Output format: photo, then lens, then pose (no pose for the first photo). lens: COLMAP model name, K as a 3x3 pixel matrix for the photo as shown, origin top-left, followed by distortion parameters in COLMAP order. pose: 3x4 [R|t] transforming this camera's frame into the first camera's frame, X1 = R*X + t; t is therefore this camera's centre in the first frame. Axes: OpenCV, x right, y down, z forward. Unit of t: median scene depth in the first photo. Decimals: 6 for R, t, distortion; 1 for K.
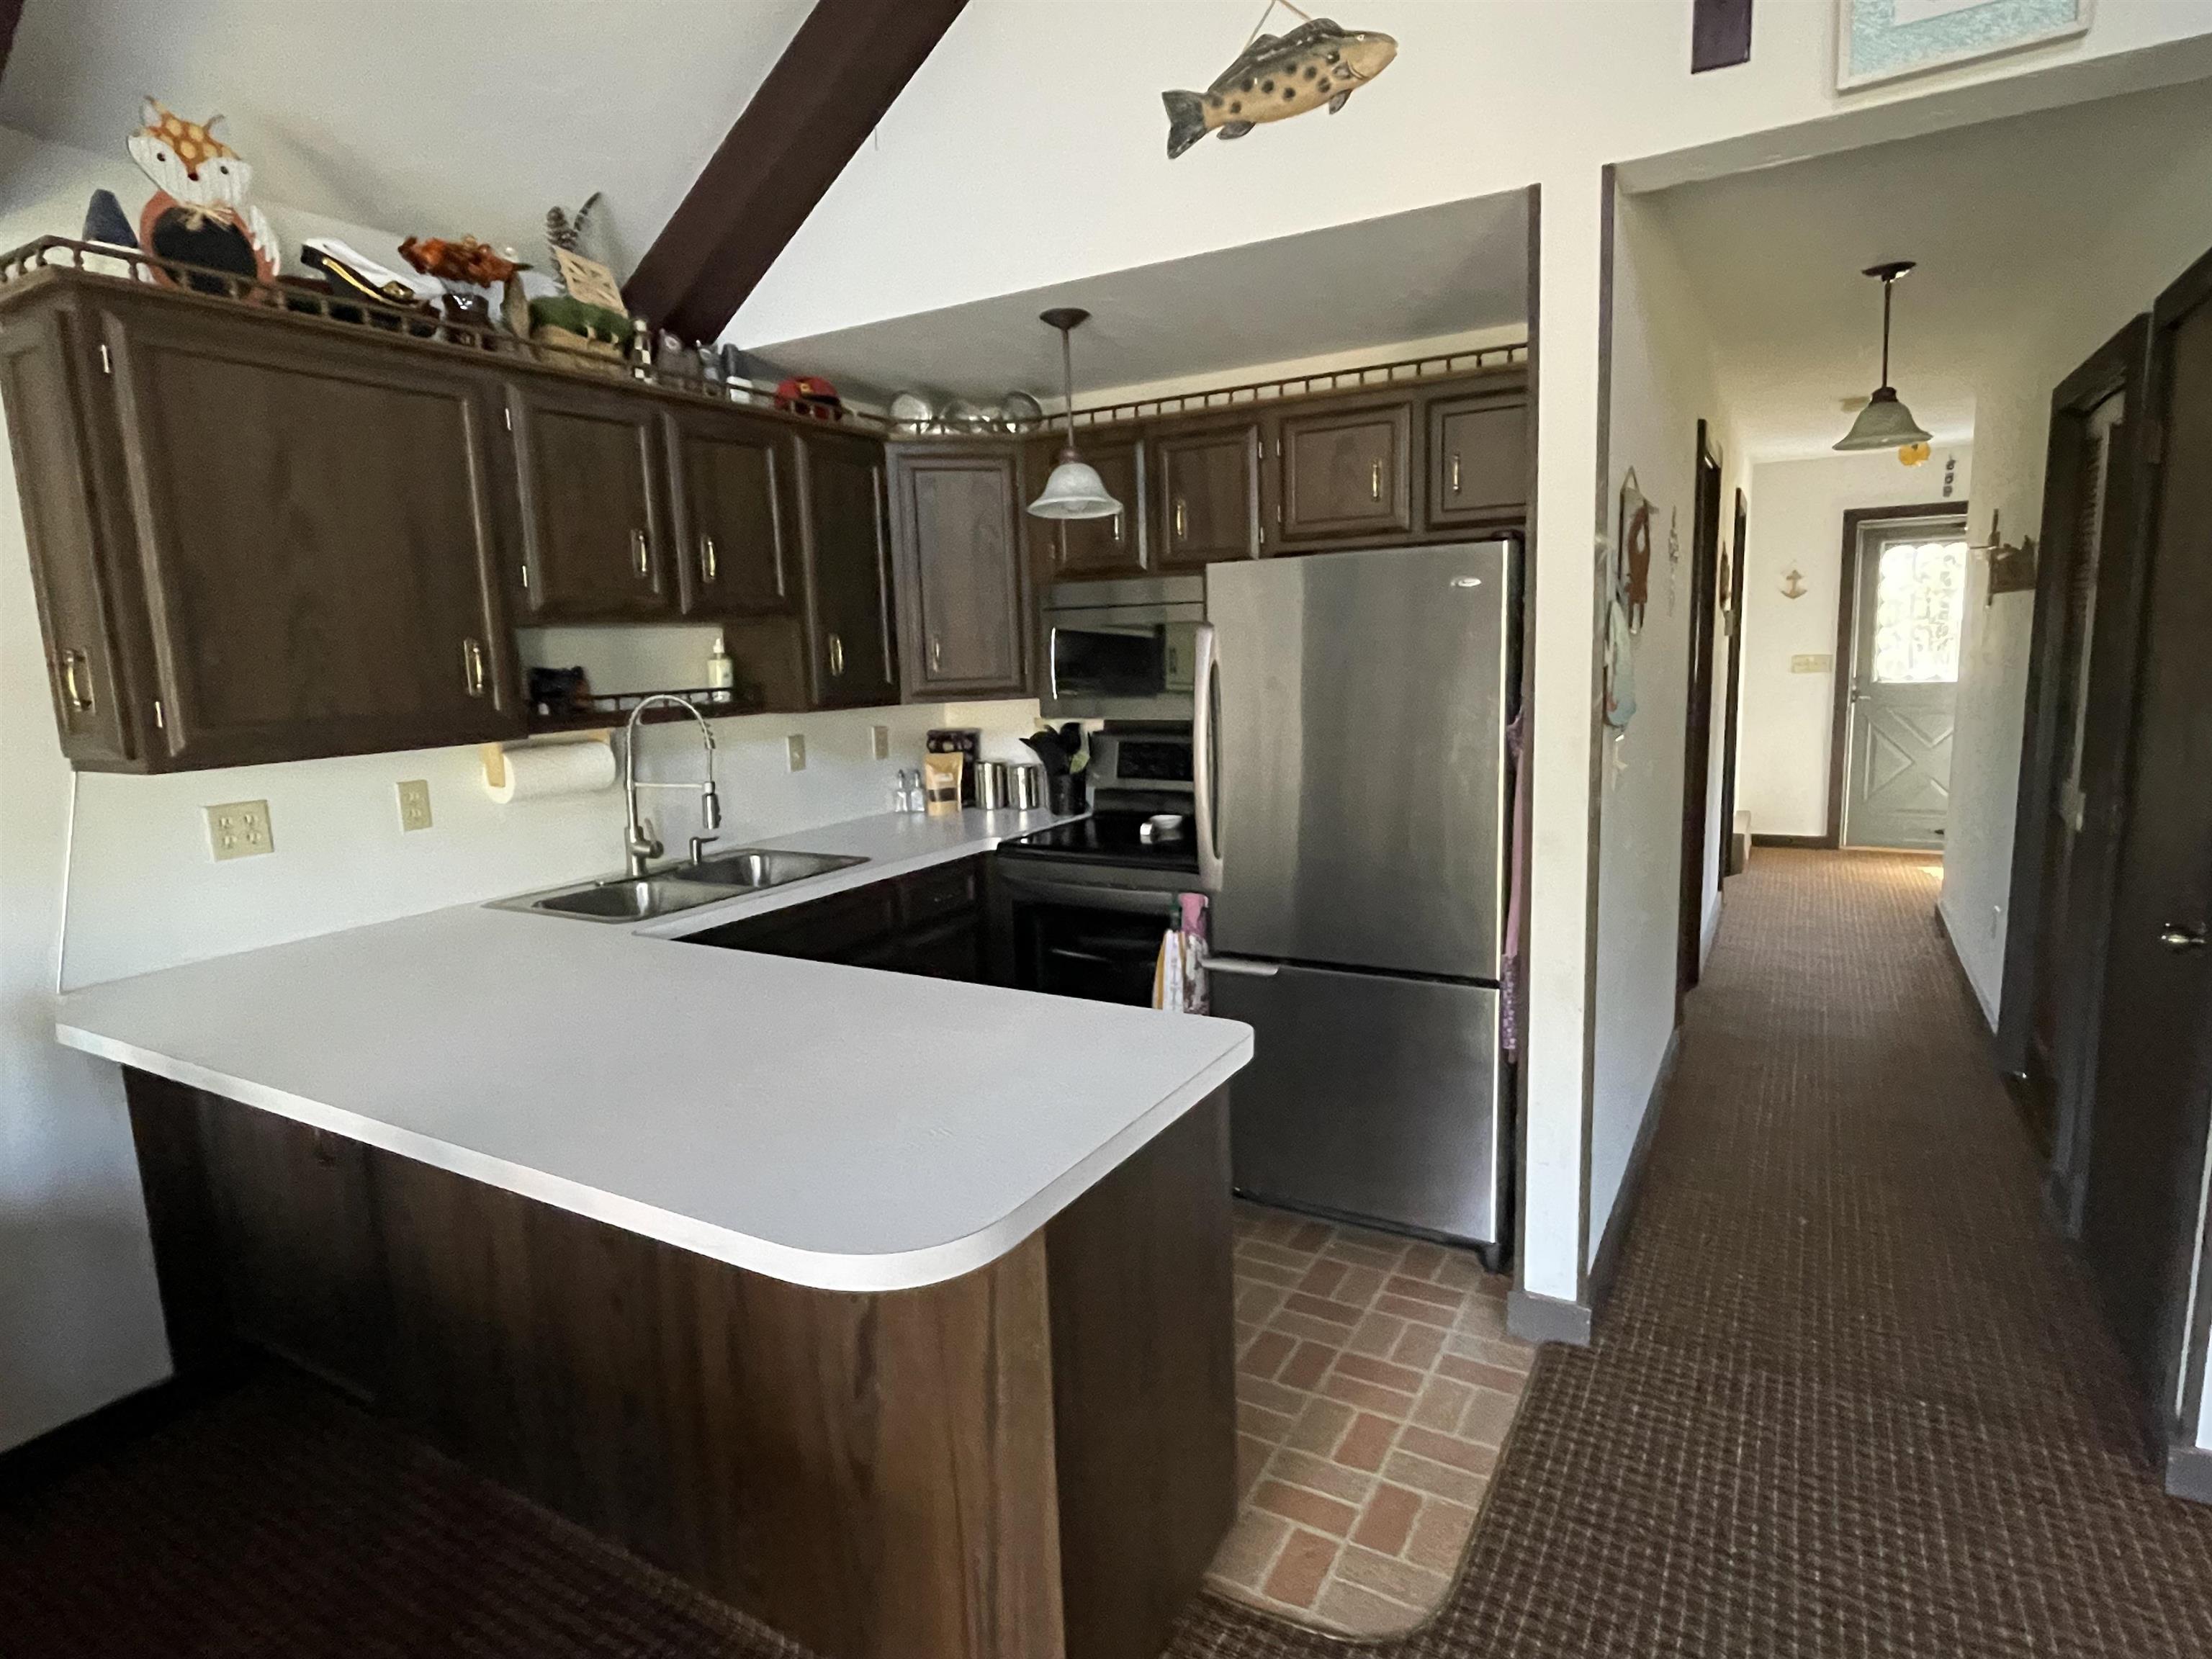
lens RADIAL K [[1189.8, 0, 1107.6], [0, 1189.8, 829.7], [0, 0, 1]] dist [-0.004312, -0.001174]
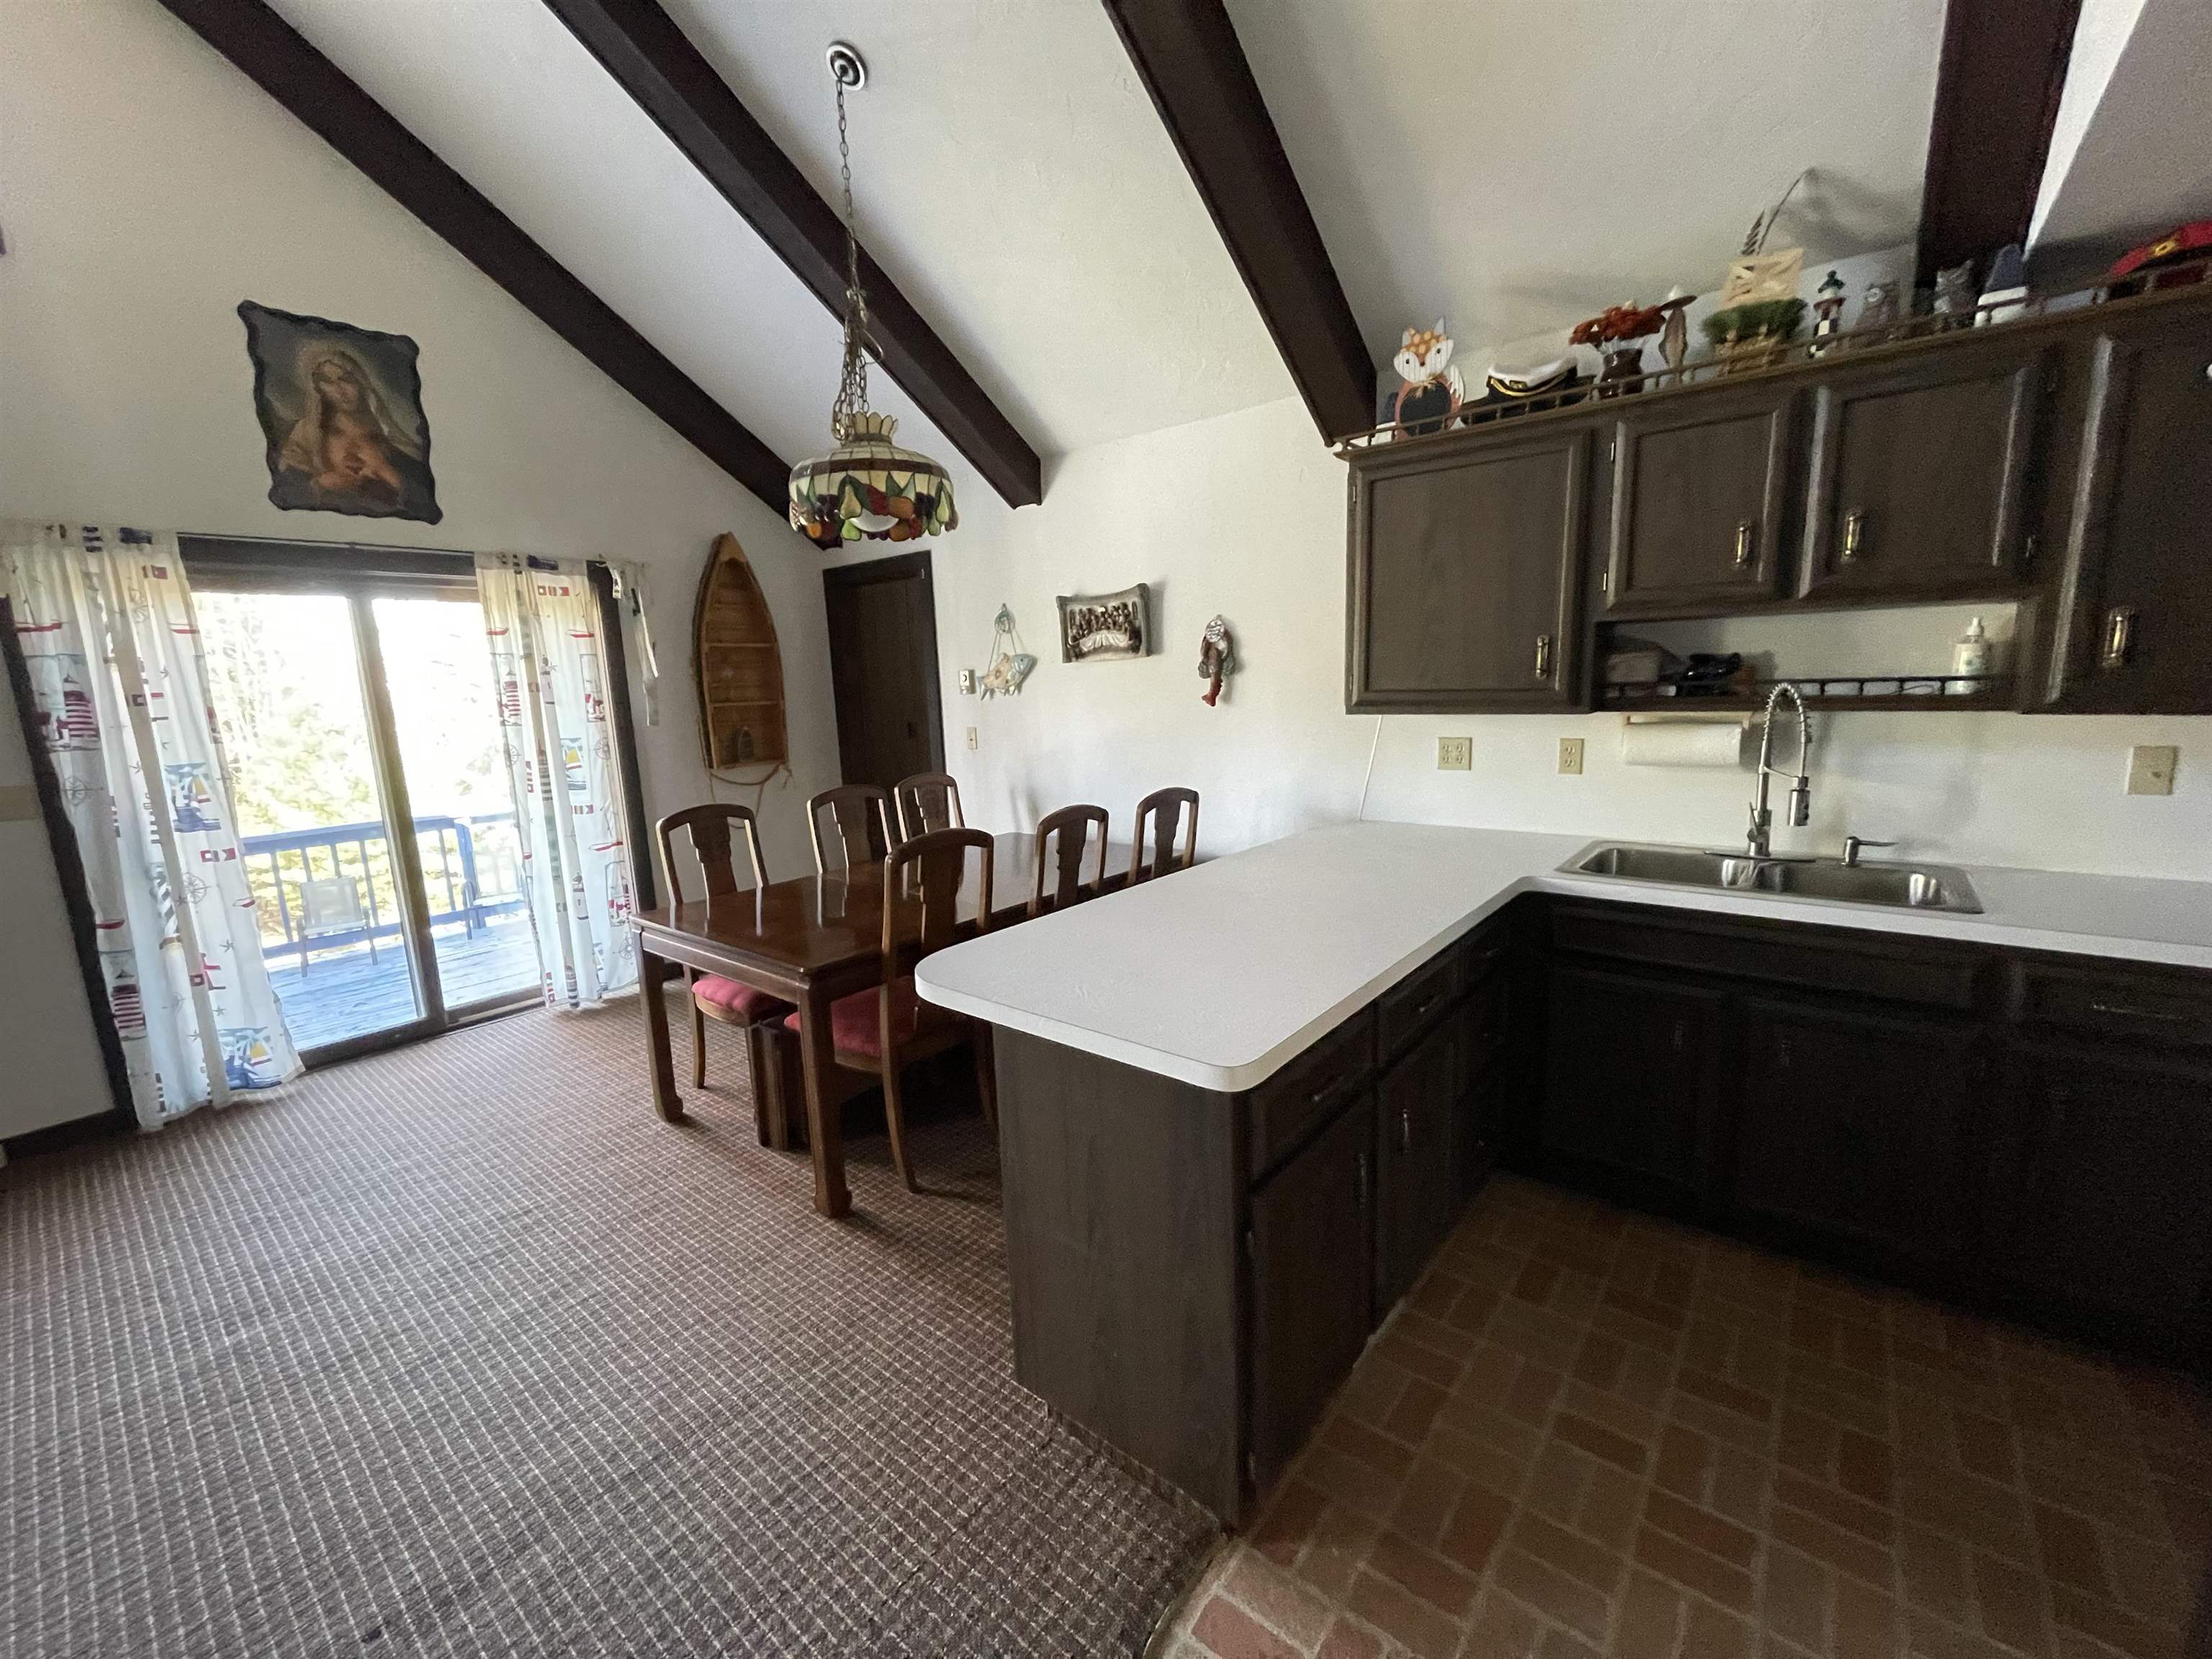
lens RADIAL K [[891.1, 0, 1107.6], [0, 891.1, 835.7], [0, 0, 1]] dist [-0.006005, 0.000070]
pose [[-0.155843, 0.207421, -0.965759, 0.463685], [-0.117511, 0.966868, 0.226622, -0.092772], [0.980767, 0.148804, -0.126305, 0.566562]]
